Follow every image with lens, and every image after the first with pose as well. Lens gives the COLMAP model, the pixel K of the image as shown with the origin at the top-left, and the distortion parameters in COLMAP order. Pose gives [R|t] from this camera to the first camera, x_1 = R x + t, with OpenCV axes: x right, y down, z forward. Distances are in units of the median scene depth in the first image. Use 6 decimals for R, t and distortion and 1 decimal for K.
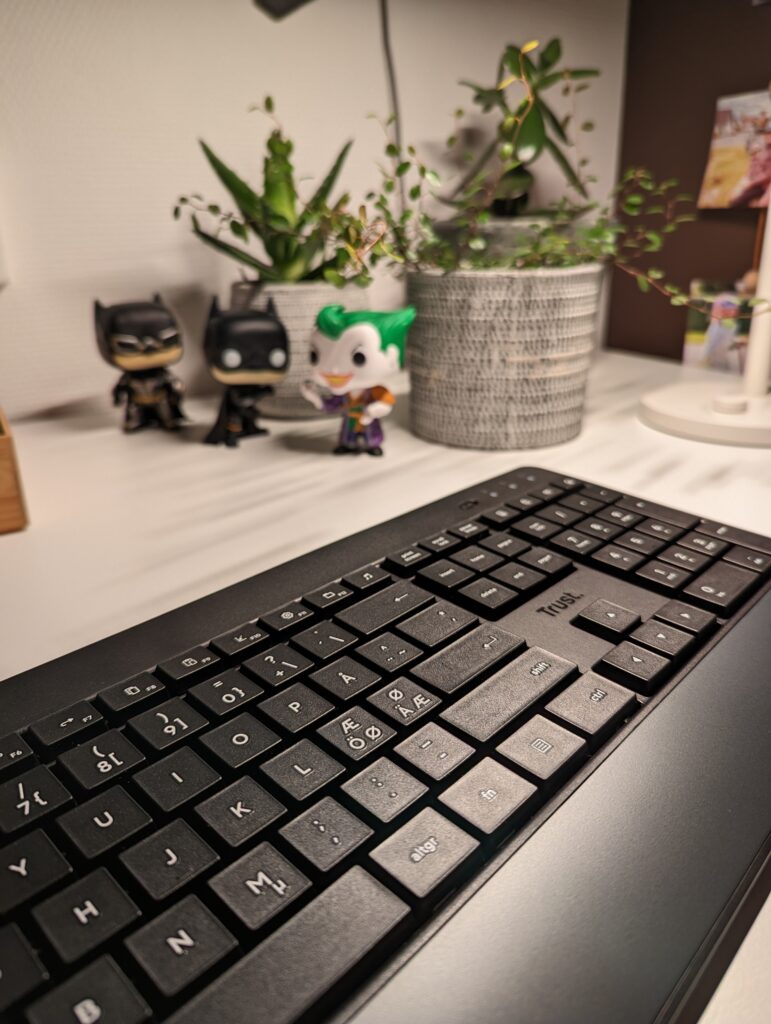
lens RADIAL K [[746.9, 0, 385.5], [0, 746.9, 512.0], [0, 0, 1]] dist [0.002409, 0.000368]
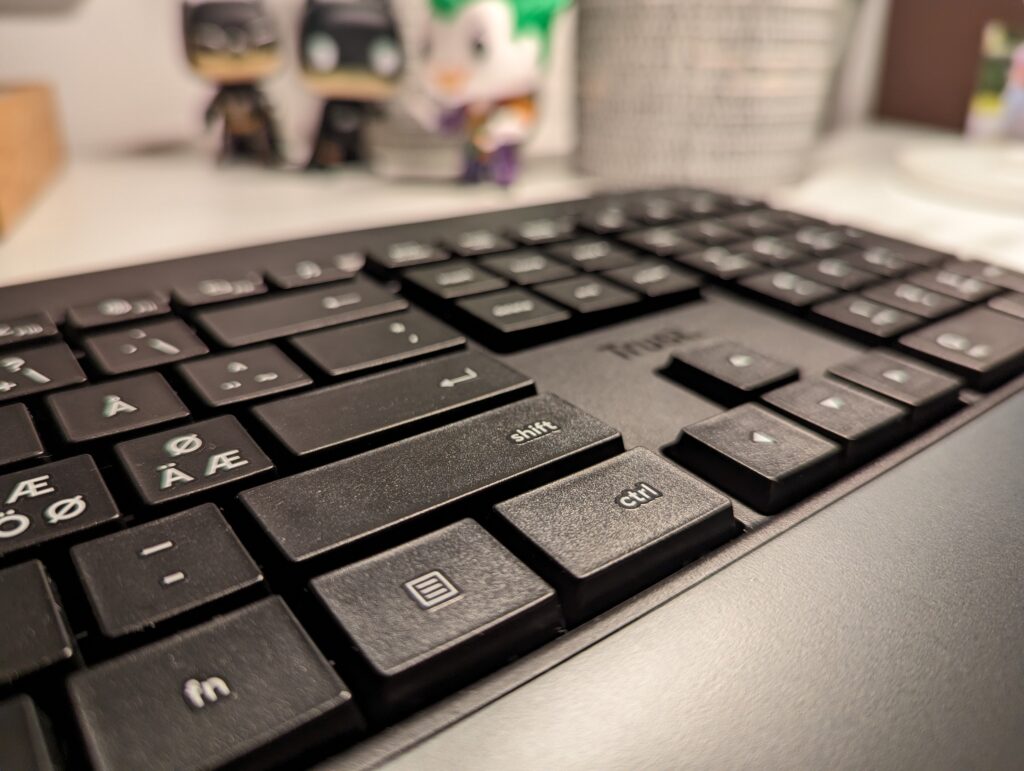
lens RADIAL K [[754.1, 0, 512.0], [0, 754.1, 385.5], [0, 0, 1]] dist [-0.057591, 0.003680]
pose [[0.982963, 0.072881, -0.168734, 0.233943], [-0.065736, 0.996703, 0.047556, 0.137784], [0.171644, -0.035654, 0.984514, 0.465474]]
